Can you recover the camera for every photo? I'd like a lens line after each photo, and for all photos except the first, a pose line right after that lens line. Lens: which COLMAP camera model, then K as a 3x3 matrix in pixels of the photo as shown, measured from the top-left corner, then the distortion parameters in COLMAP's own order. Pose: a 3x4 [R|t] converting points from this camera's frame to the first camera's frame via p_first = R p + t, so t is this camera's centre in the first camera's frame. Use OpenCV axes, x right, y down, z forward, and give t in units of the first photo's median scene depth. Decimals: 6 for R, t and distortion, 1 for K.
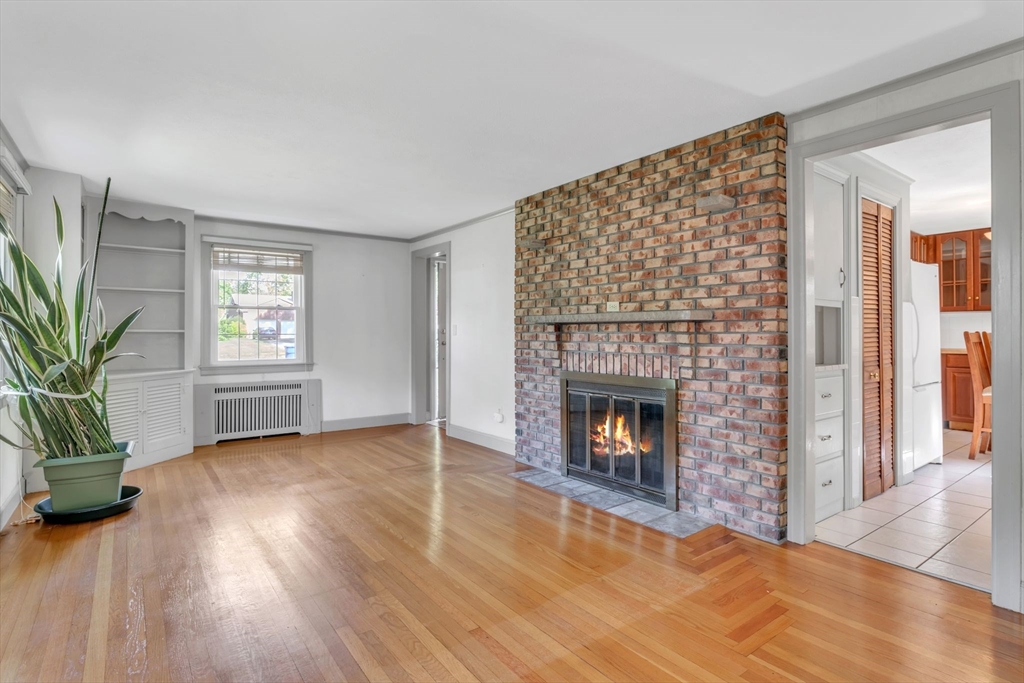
lens RADIAL K [[524.7, 0, 525.6], [0, 524.7, 334.2], [0, 0, 1]] dist [-0.020168, 0.009812]
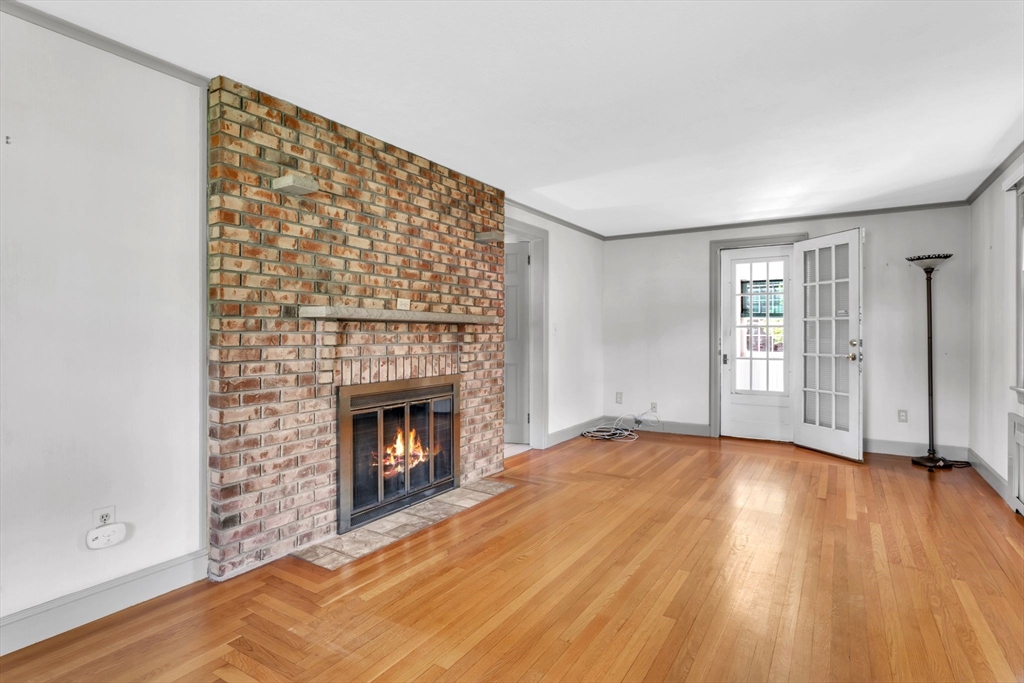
lens RADIAL K [[524.7, 0, 517.5], [0, 524.7, 335.1], [0, 0, 1]] dist [-0.020168, 0.009812]
pose [[-0.350413, -0.001056, 0.936595, -0.745390], [0.001011, 0.999998, 0.001505, -0.000448], [-0.936595, 0.001474, -0.350412, 1.130764]]
